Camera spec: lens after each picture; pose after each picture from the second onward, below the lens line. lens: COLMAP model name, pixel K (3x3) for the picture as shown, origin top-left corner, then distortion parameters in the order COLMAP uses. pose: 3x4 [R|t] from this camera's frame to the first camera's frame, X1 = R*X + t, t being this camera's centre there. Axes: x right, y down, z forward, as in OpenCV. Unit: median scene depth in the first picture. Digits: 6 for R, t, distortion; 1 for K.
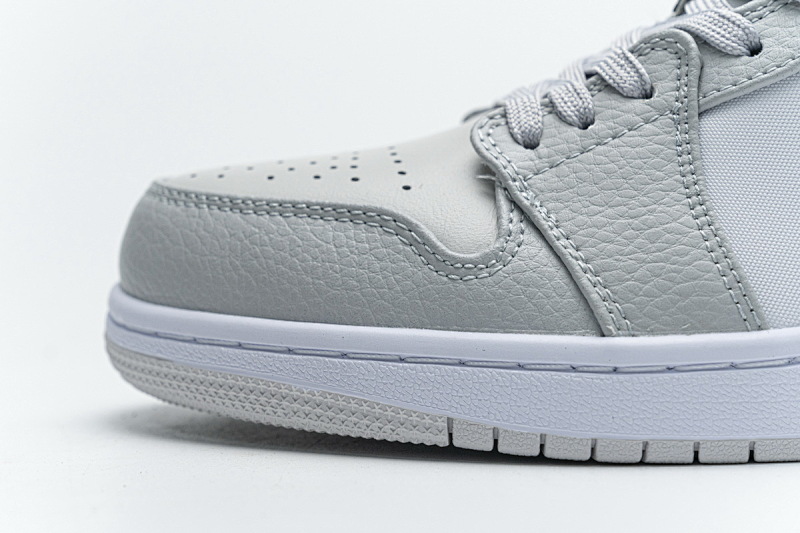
lens RADIAL K [[1543.1, 0, 400.0], [0, 1543.1, 266.5], [0, 0, 1]] dist [-0.000849, 0.016057]
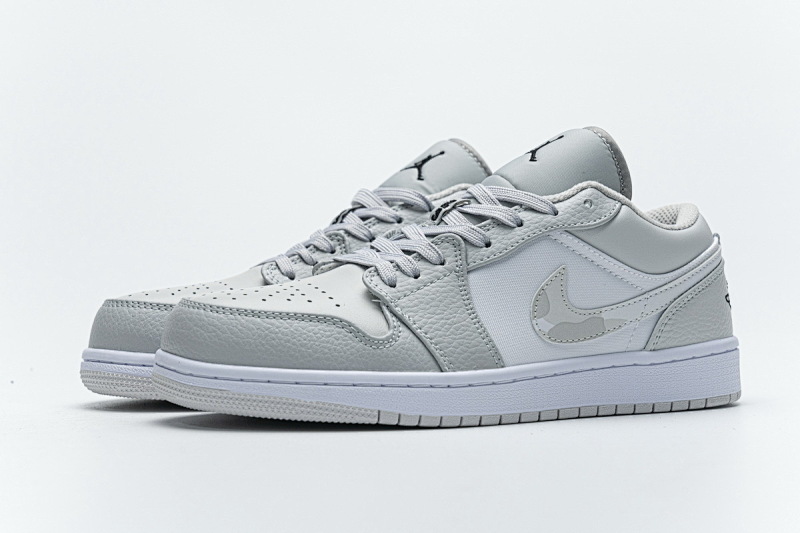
lens RADIAL K [[1543.1, 0, 400.0], [0, 1543.1, 266.5], [0, 0, 1]] dist [-0.000849, 0.016057]
pose [[0.903673, 0.005176, 0.428191, -0.865050], [0.013262, 0.999109, -0.040065, -0.019175], [-0.428017, 0.041885, 0.902799, -0.999002]]
